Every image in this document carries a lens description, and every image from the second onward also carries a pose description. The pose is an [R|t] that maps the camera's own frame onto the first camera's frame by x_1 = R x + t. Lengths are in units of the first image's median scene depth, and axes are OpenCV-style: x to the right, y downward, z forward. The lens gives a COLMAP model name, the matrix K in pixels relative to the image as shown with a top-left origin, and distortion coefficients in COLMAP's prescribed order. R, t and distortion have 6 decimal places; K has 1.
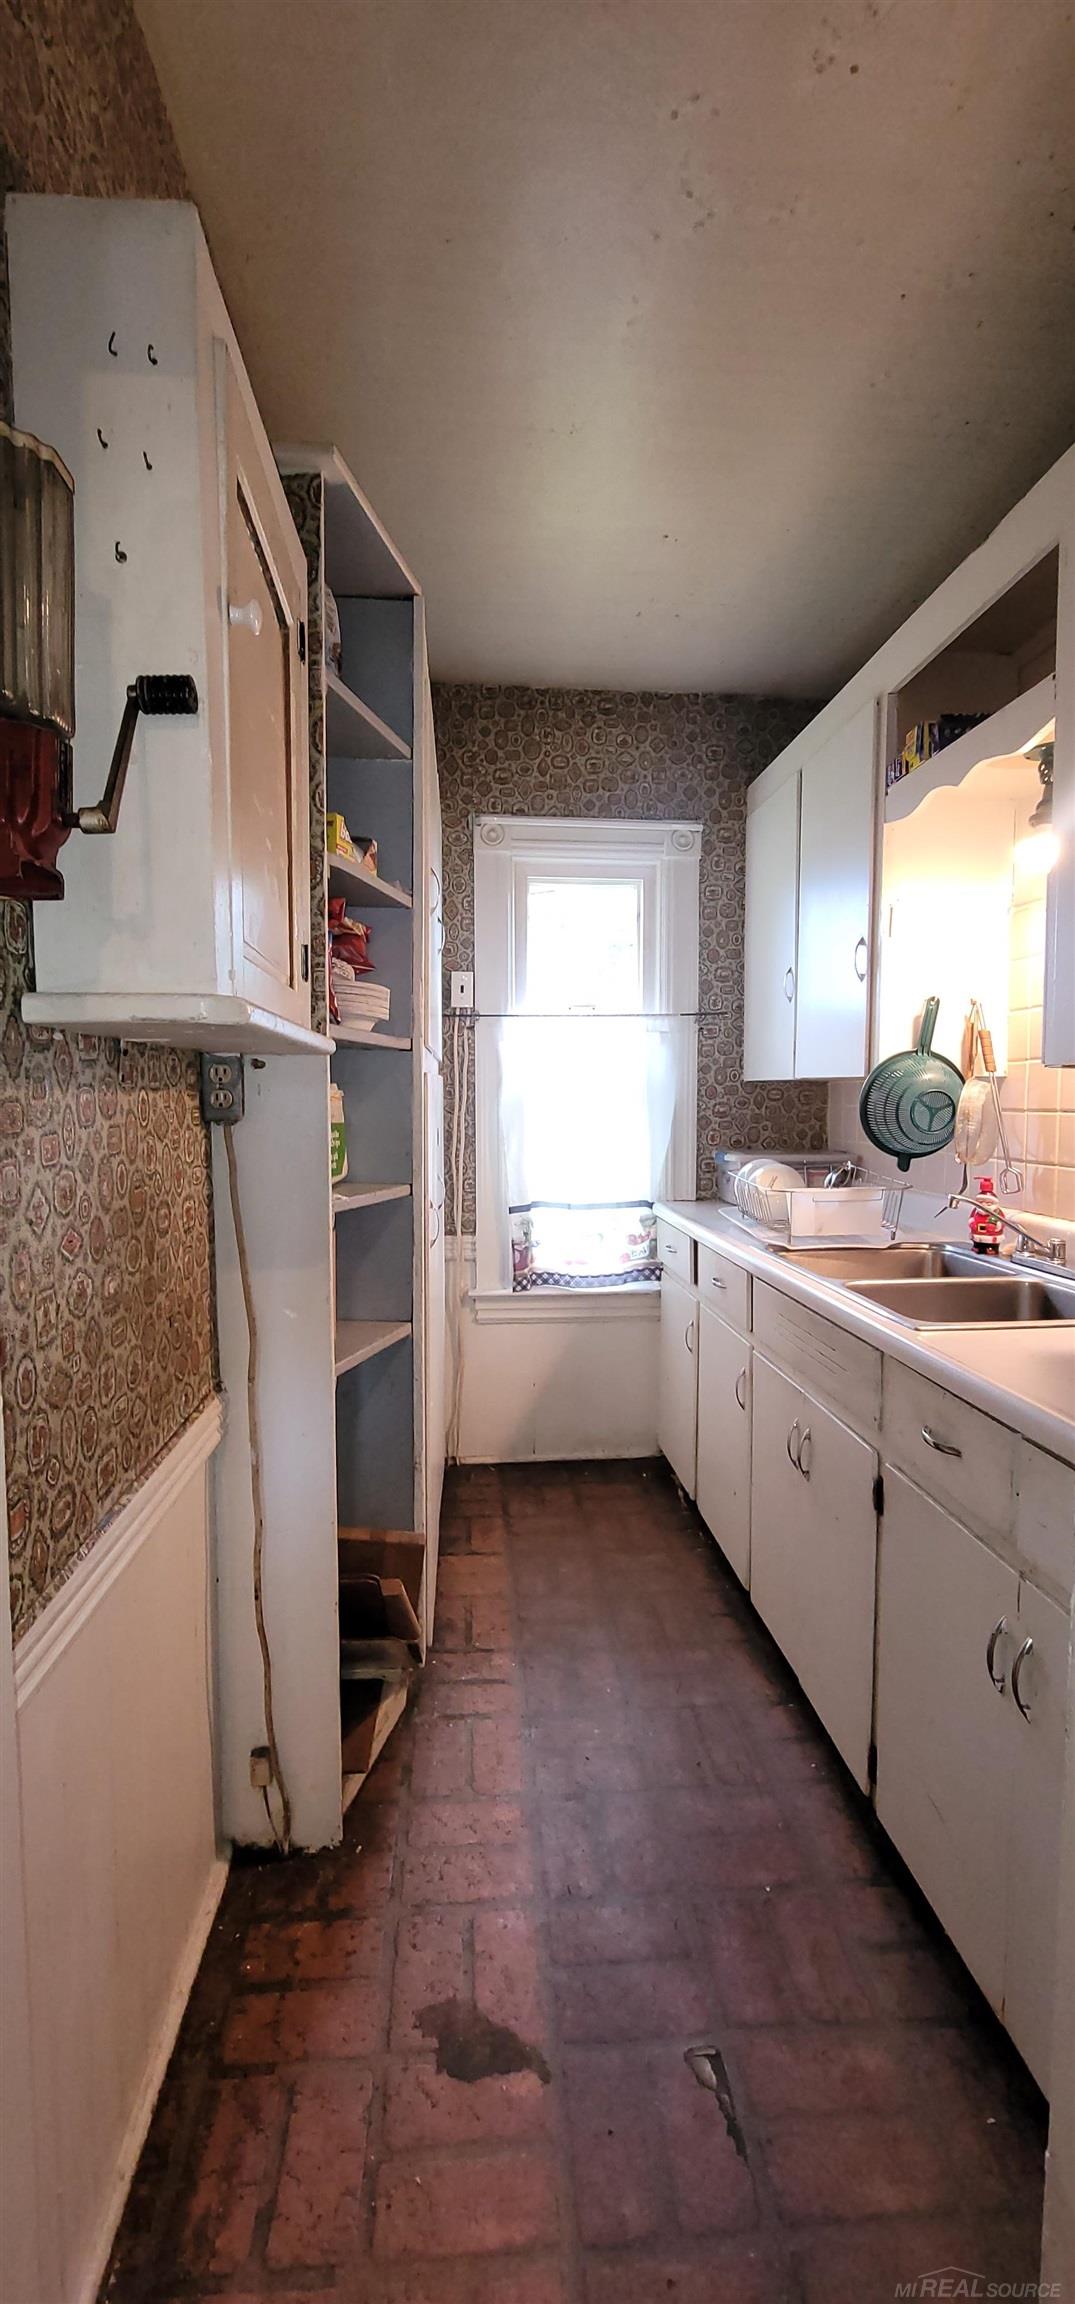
lens RADIAL K [[945.1, 0, 533.3], [0, 945.1, 1155.0], [0, 0, 1]] dist [-0.007734, 0.001740]
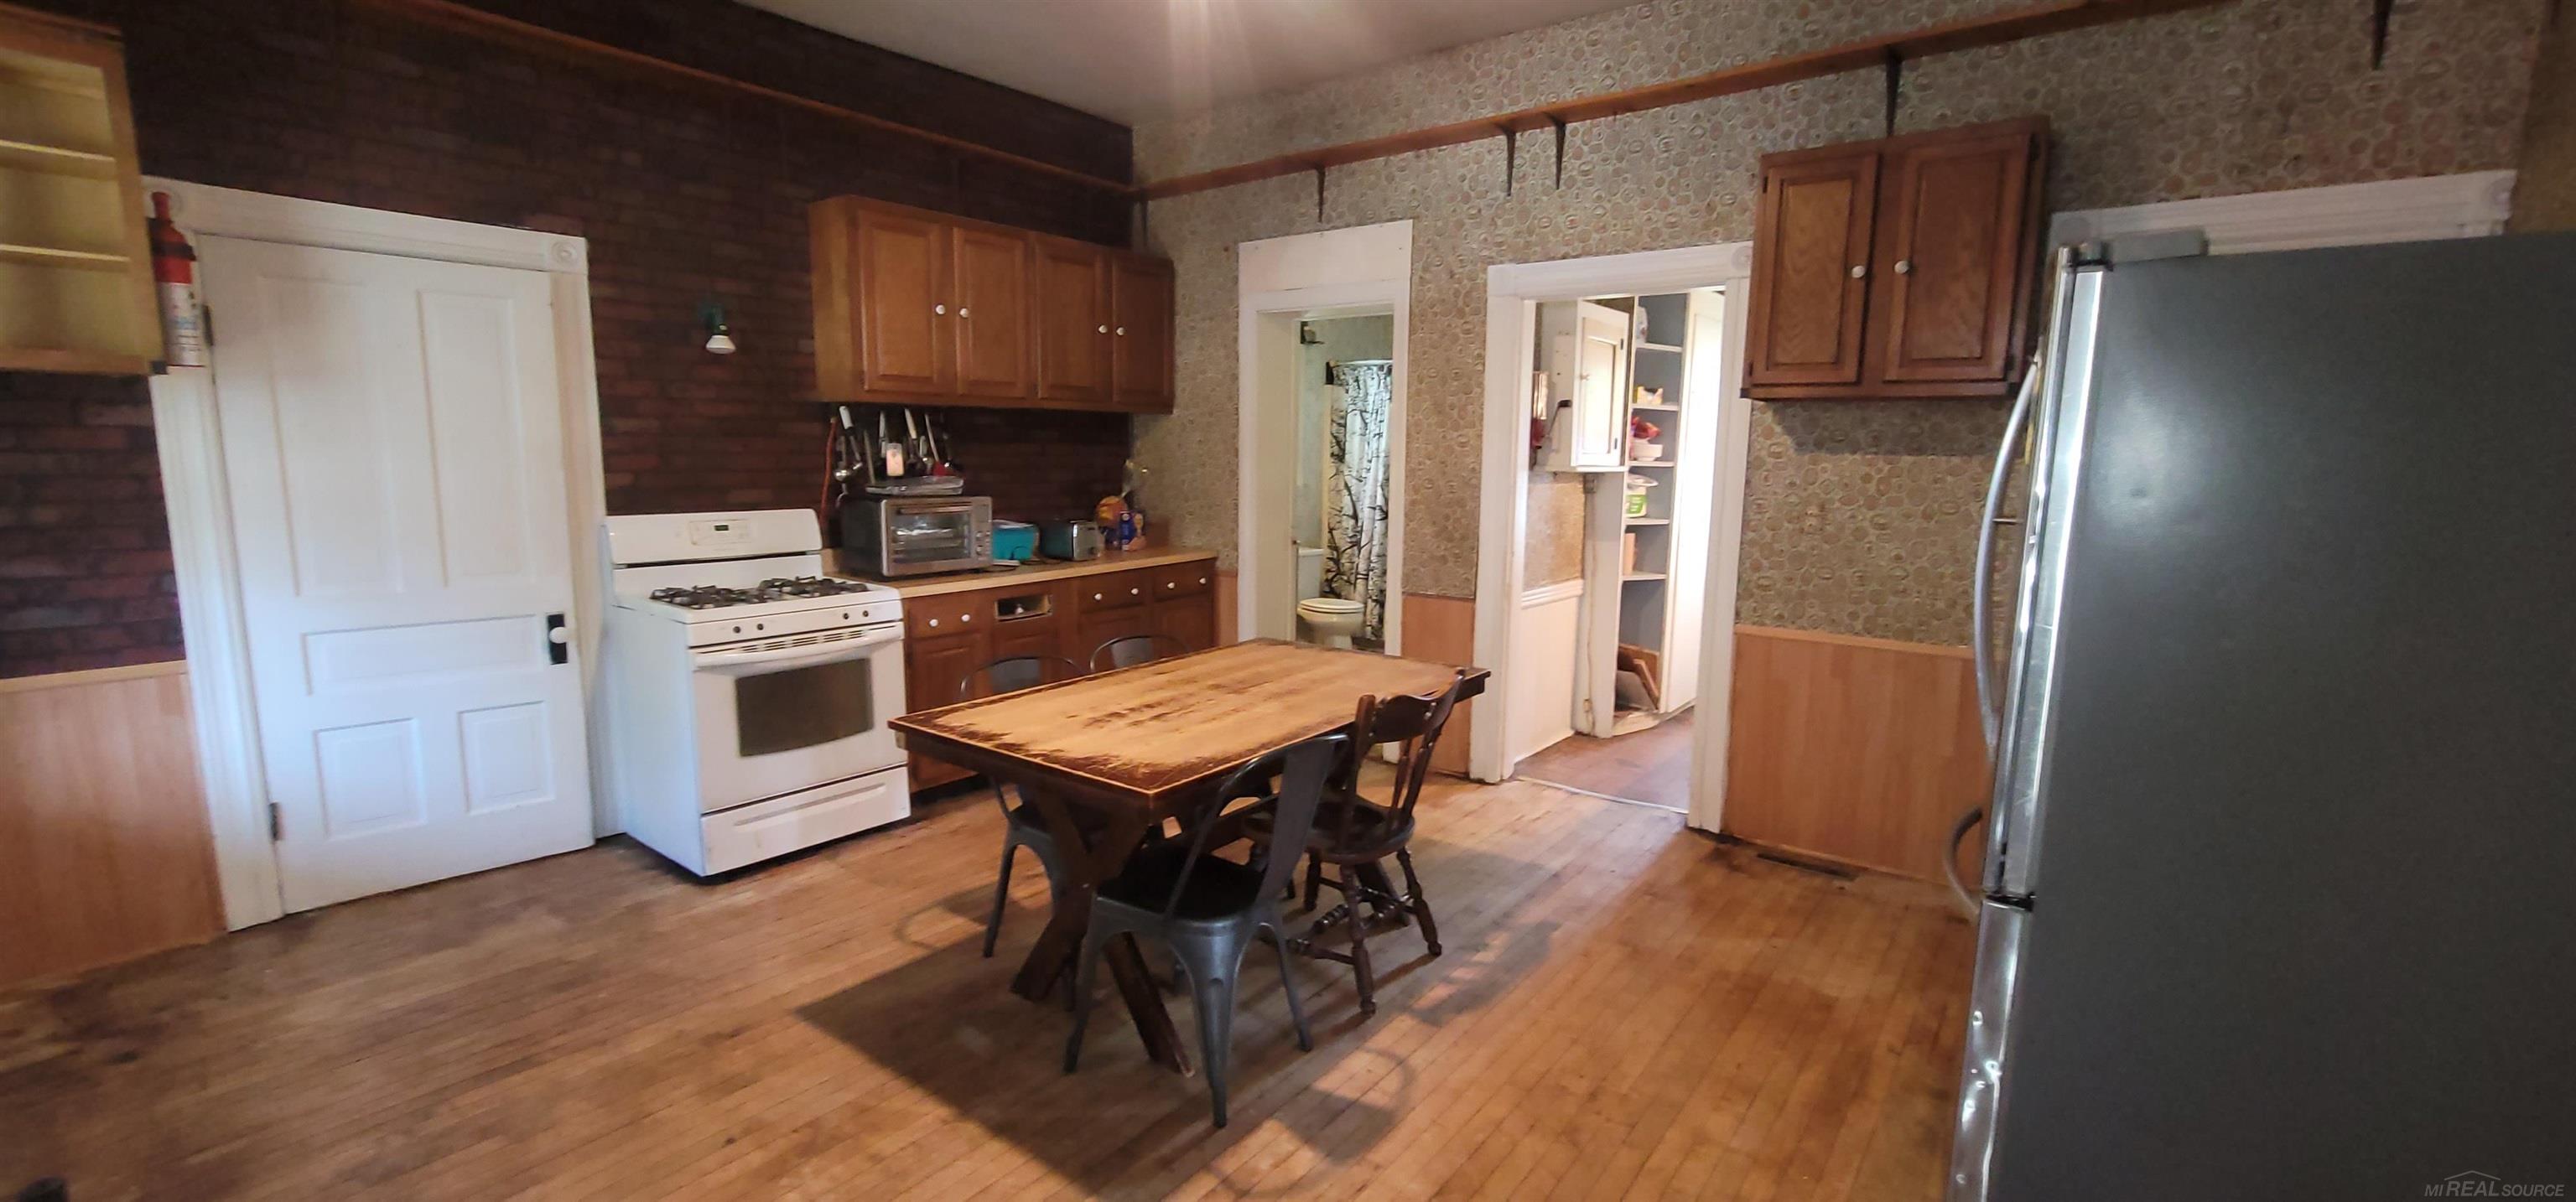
lens RADIAL K [[1056.5, 0, 1291.6], [0, 1056.5, 602.9], [0, 0, 1]] dist [-0.007734, 0.001740]
pose [[0.737878, 0.105542, -0.666631, 1.191655], [-0.057213, 0.993924, 0.094032, 0.049563], [0.672504, -0.031244, 0.739433, -2.059767]]
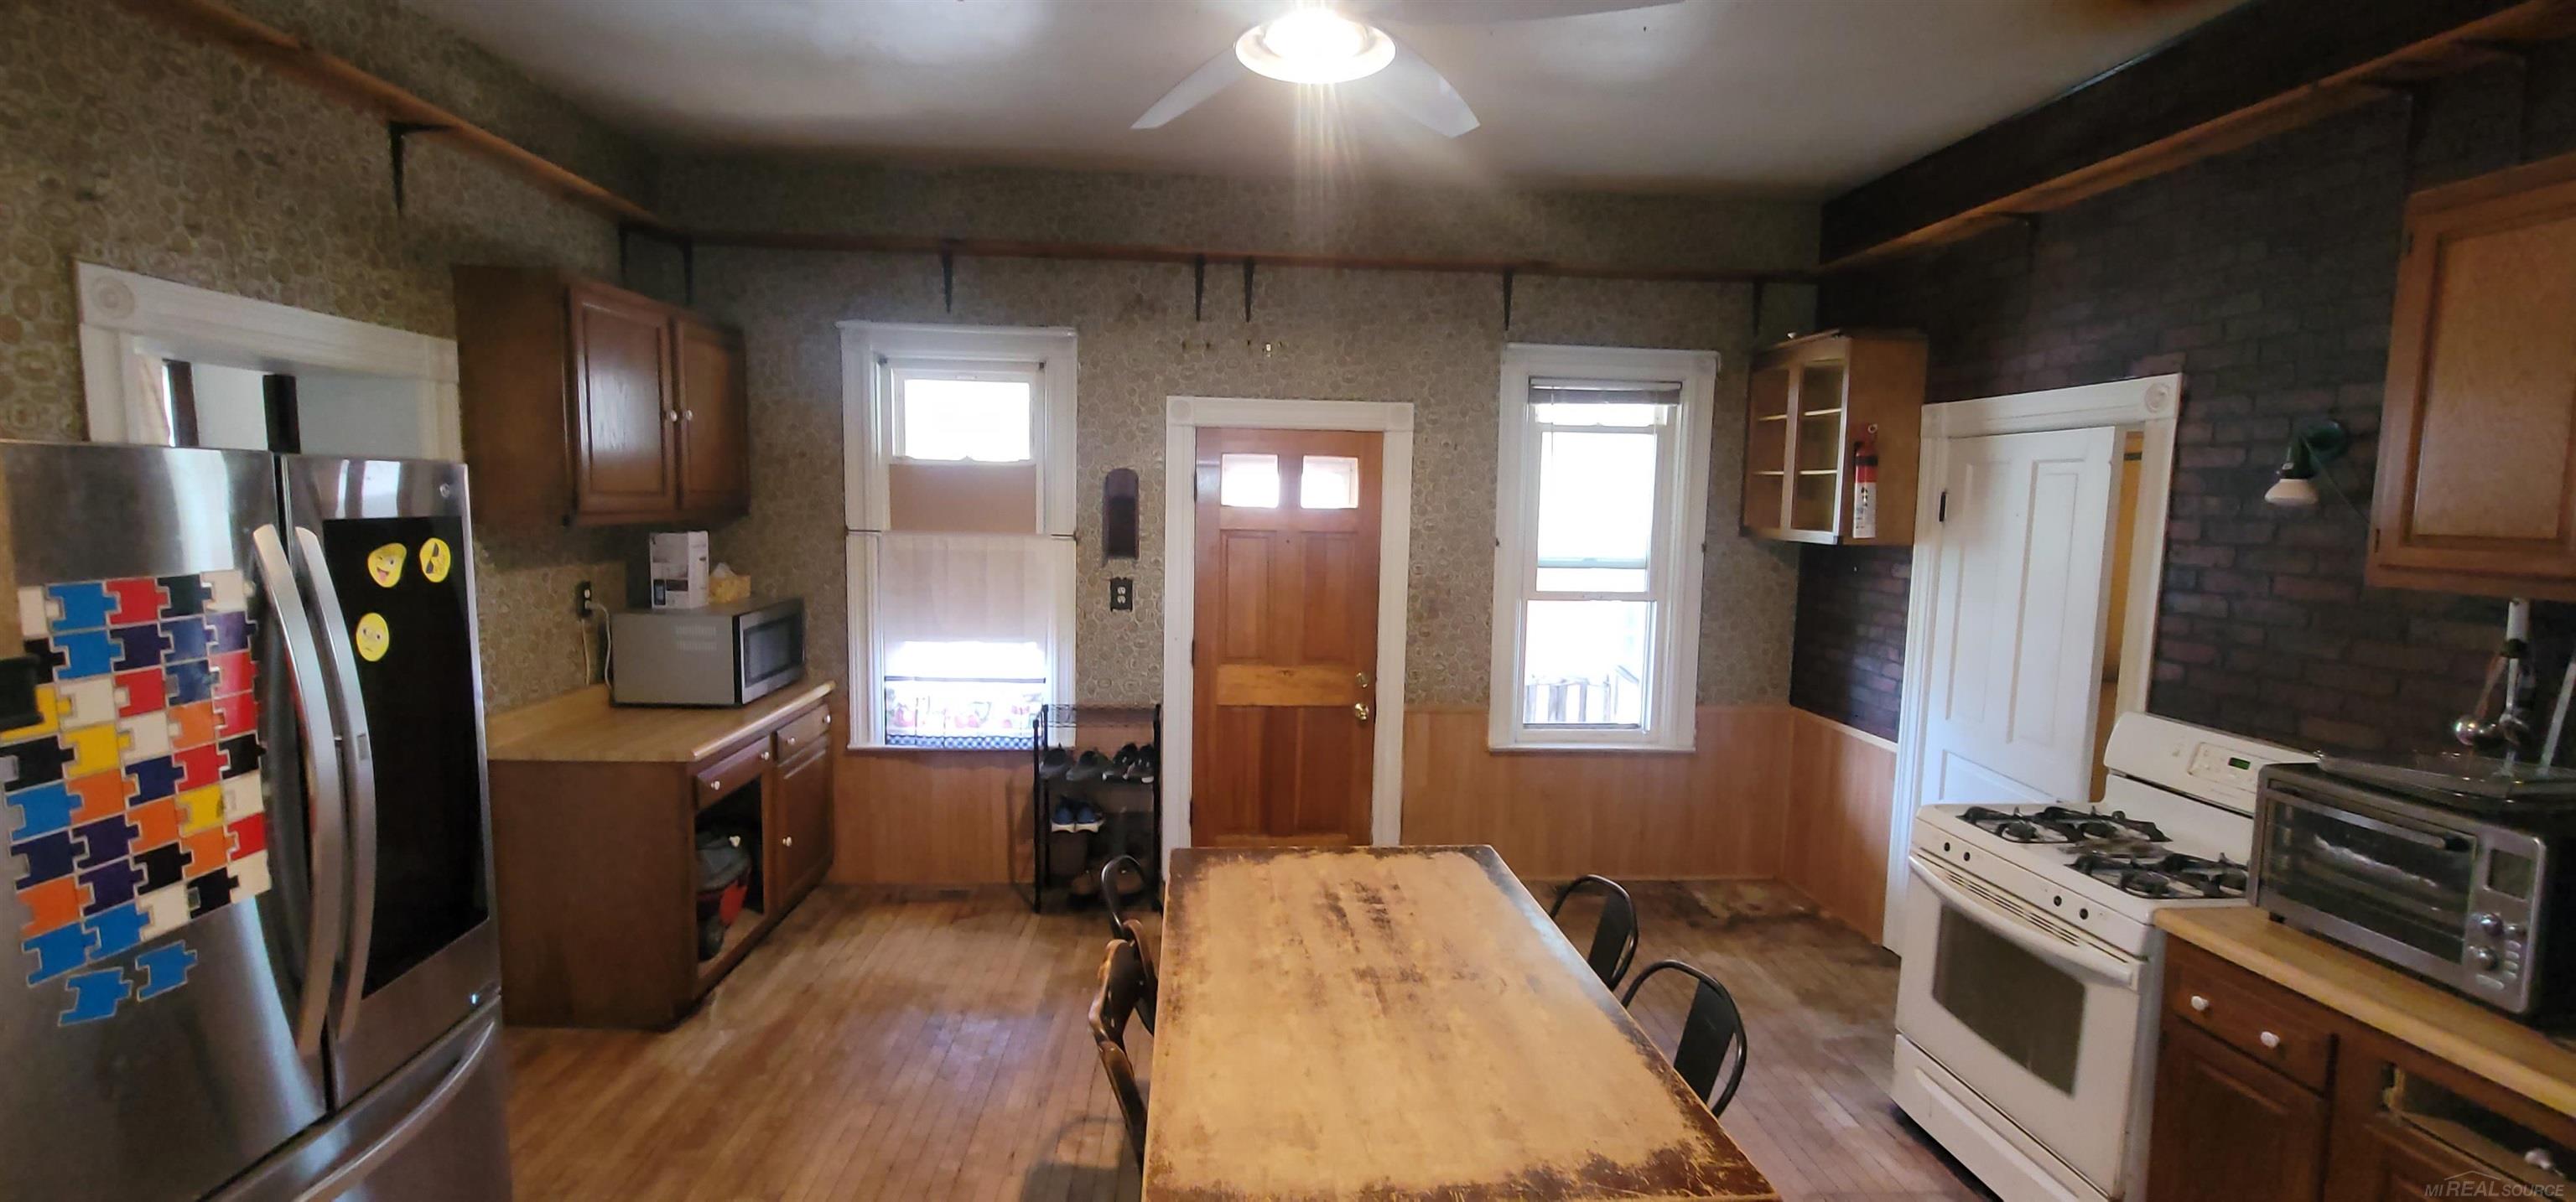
lens RADIAL K [[1056.5, 0, 1289.3], [0, 1056.5, 604.1], [0, 0, 1]] dist [-0.007734, 0.001740]
pose [[-0.999634, -0.023804, 0.012839, 0.029513], [-0.021234, 0.984775, 0.172534, -0.307718], [-0.016751, 0.172198, -0.984920, 0.432350]]
